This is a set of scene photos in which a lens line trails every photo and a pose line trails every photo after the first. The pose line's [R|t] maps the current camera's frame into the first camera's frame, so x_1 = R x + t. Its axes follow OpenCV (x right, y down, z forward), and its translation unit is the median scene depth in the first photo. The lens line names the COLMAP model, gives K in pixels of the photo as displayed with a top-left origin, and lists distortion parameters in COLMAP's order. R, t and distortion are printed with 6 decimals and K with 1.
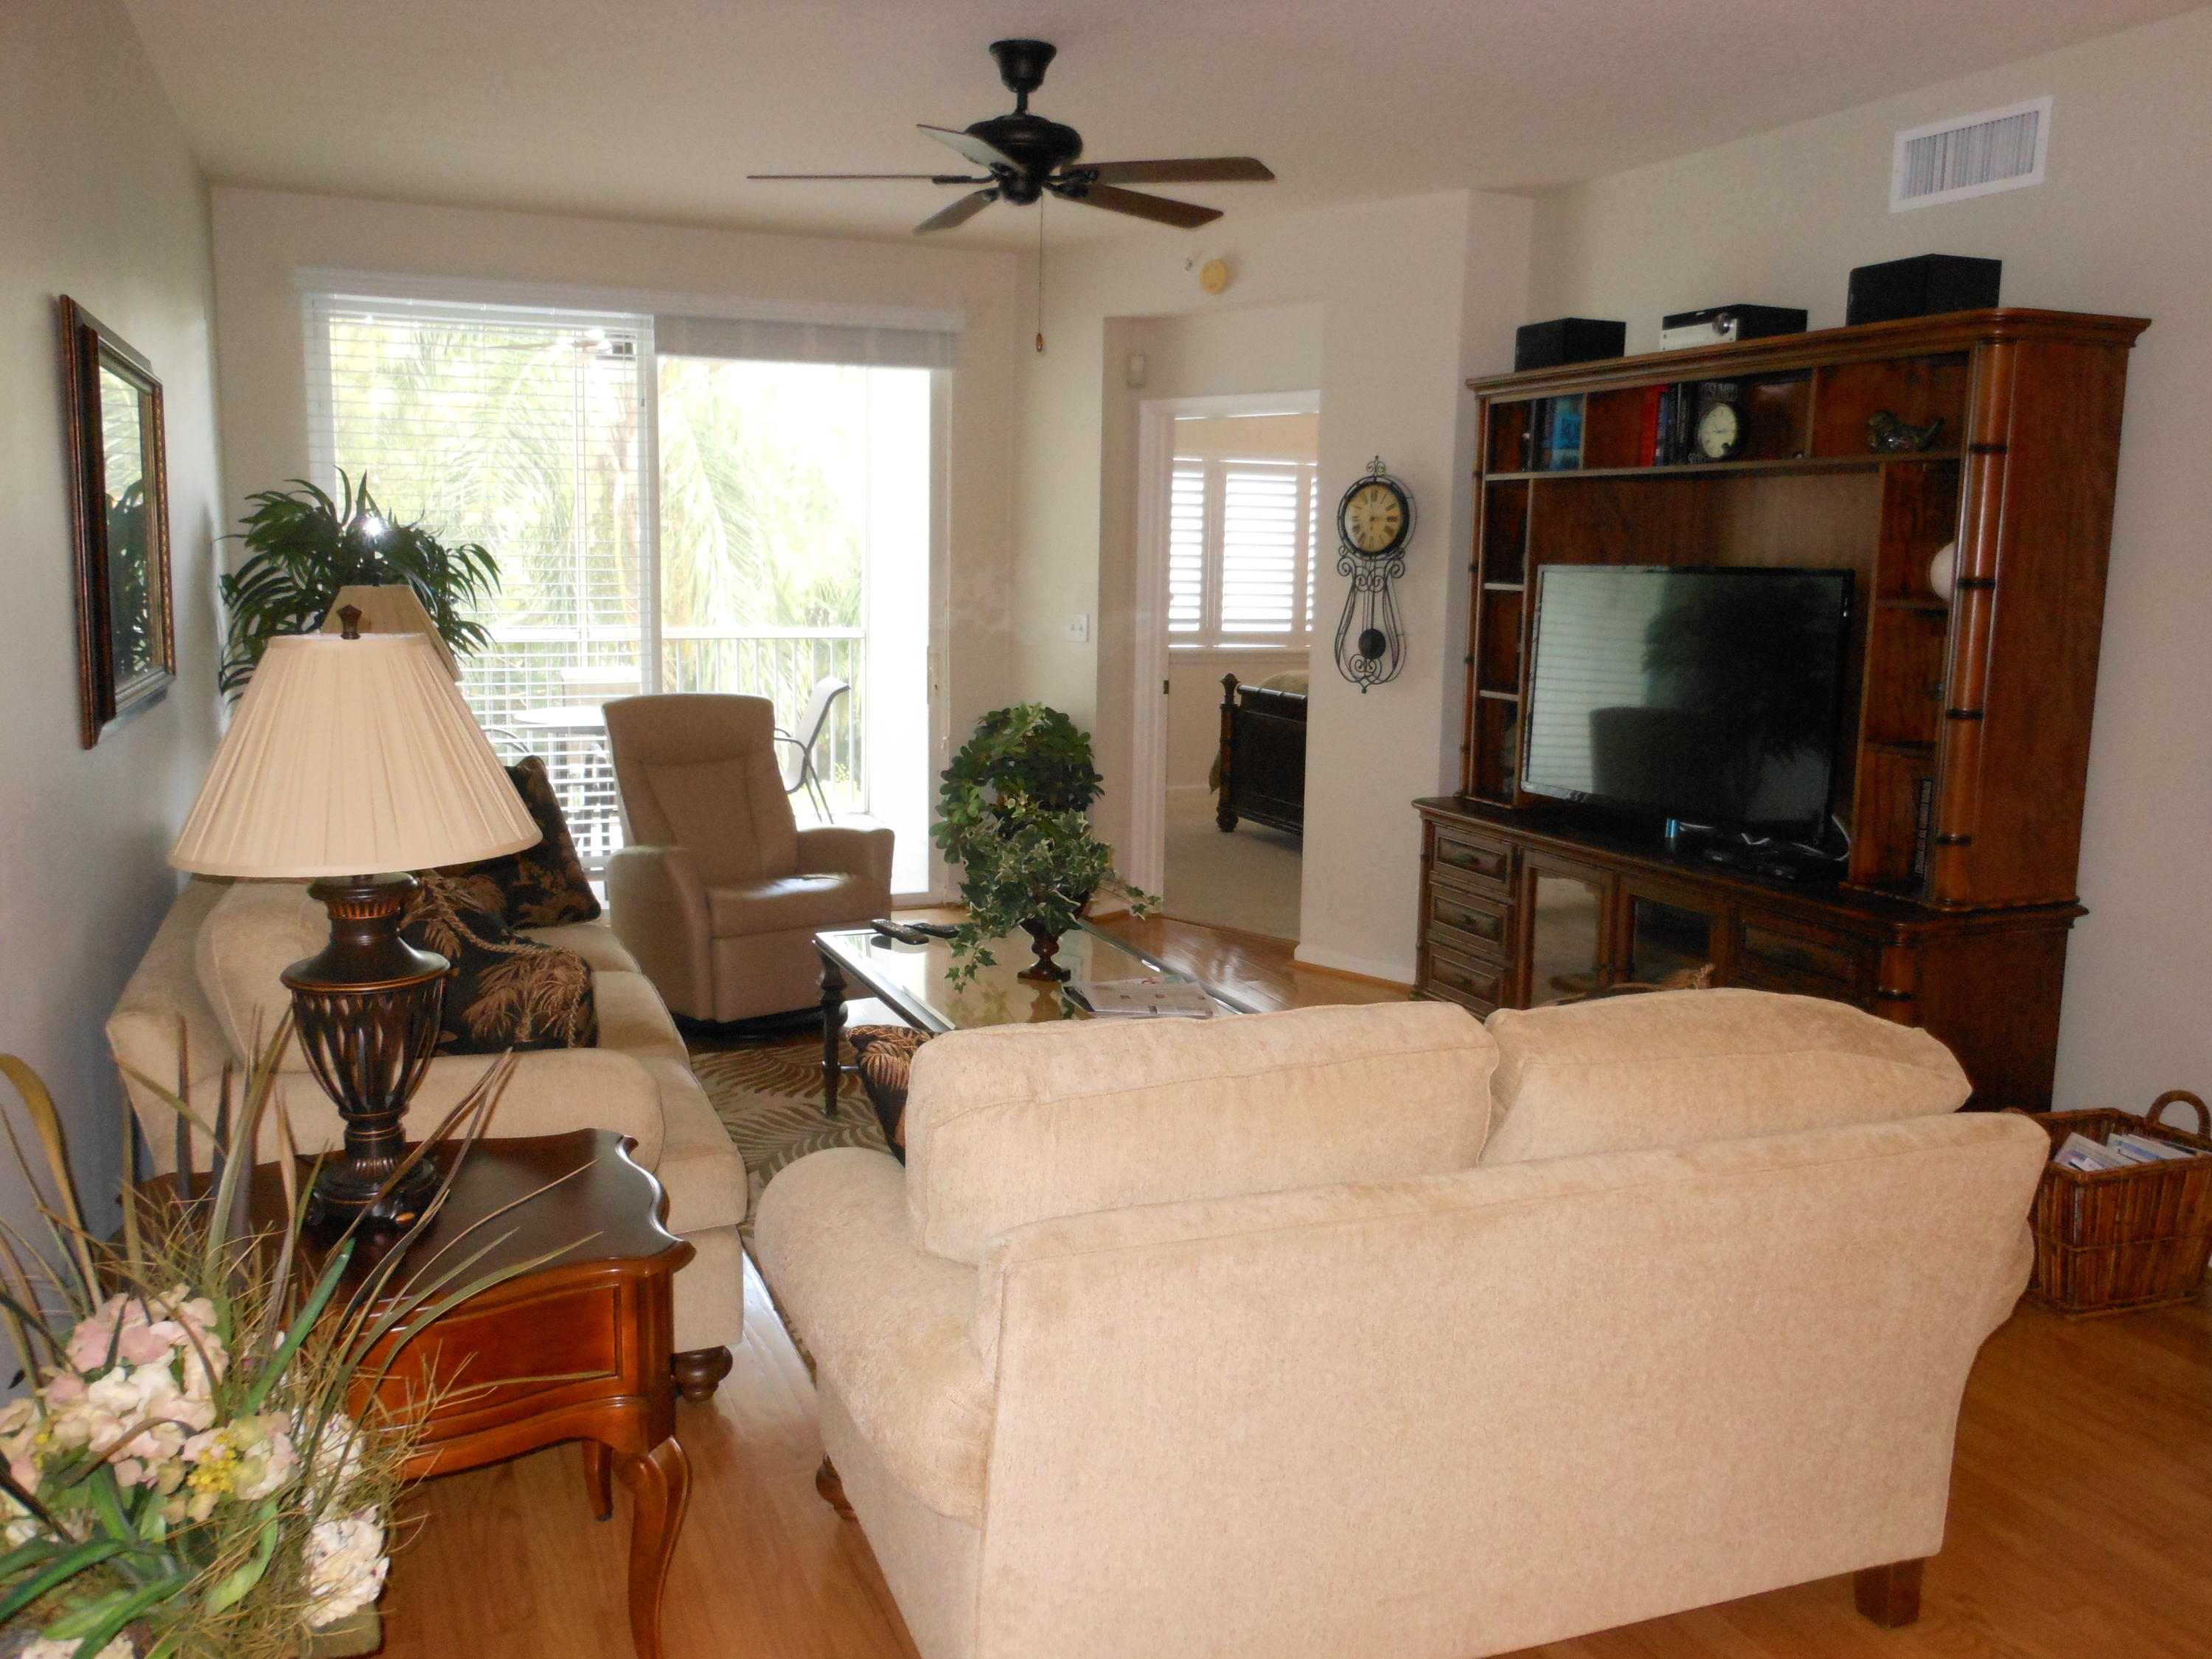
lens RADIAL K [[1781.2, 0, 1092.8], [0, 1781.2, 821.0], [0, 0, 1]] dist [-0.010334, -0.000070]
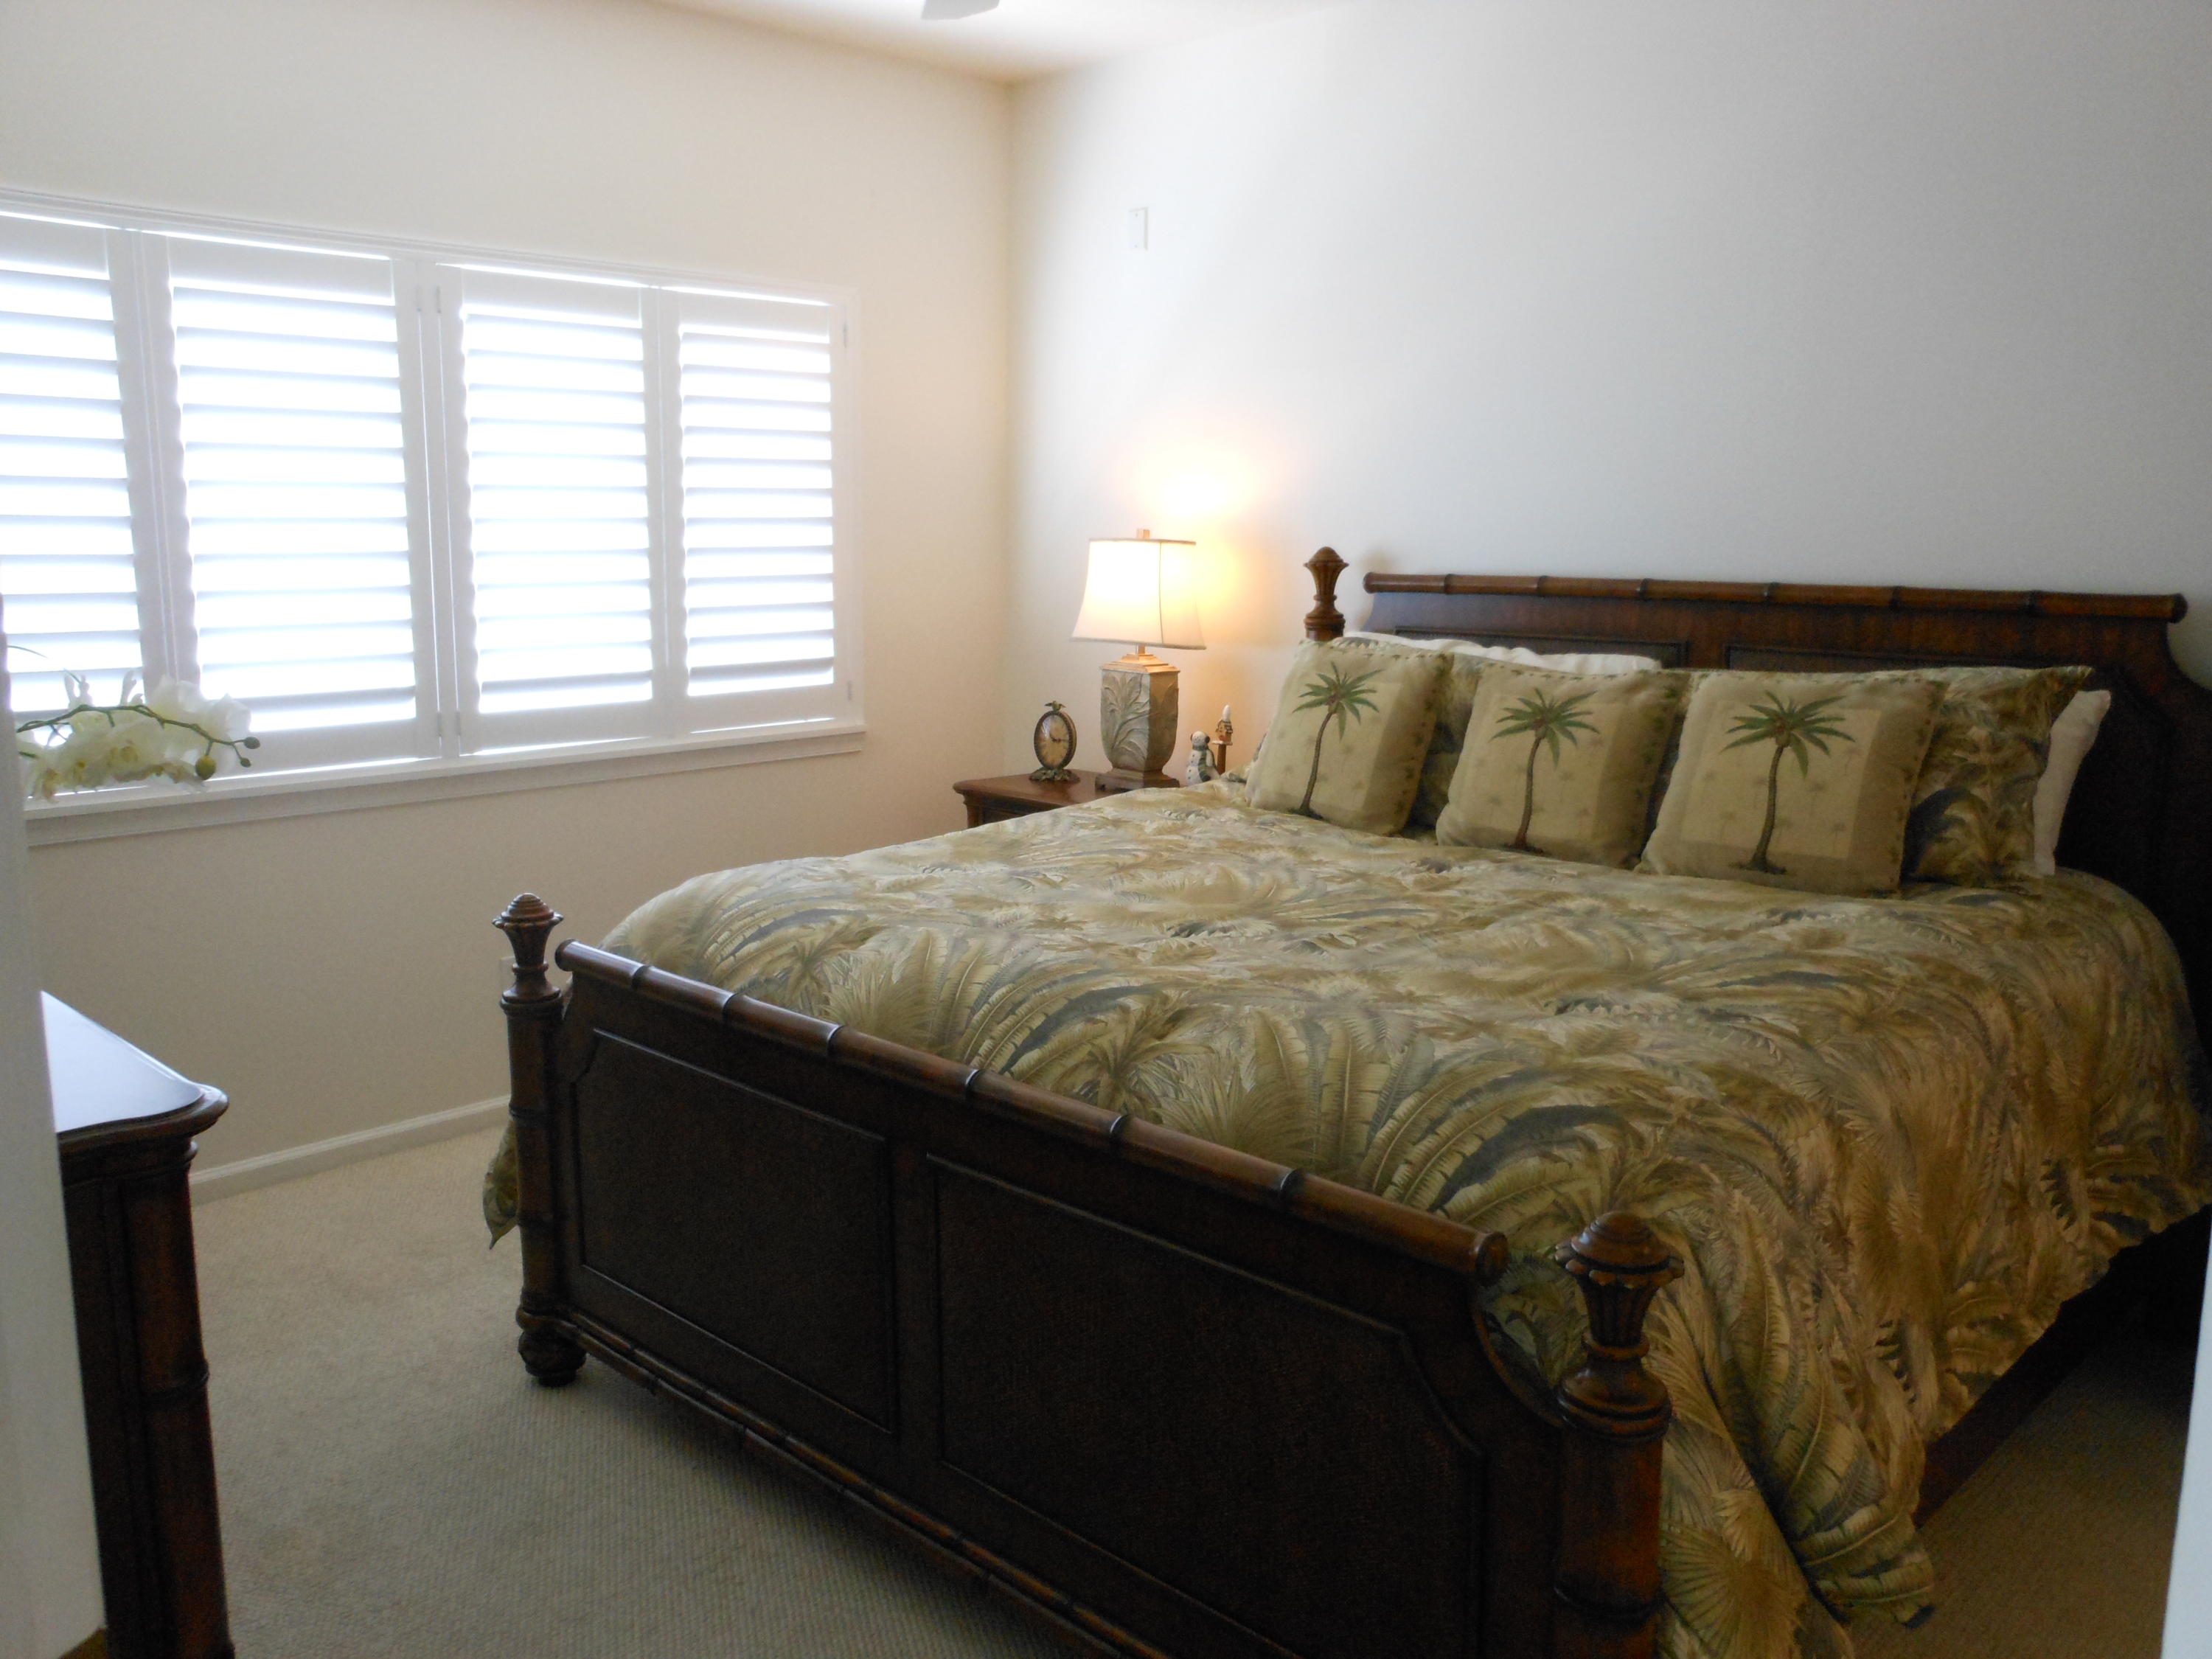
lens RADIAL K [[1781.2, 0, 1092.8], [0, 1781.2, 821.0], [0, 0, 1]] dist [-0.010334, -0.000070]
pose [[0.916715, -0.082896, 0.390847, 0.041913], [0.074810, 0.996551, 0.035899, -0.088384], [-0.392475, -0.003670, 0.919755, 0.595709]]
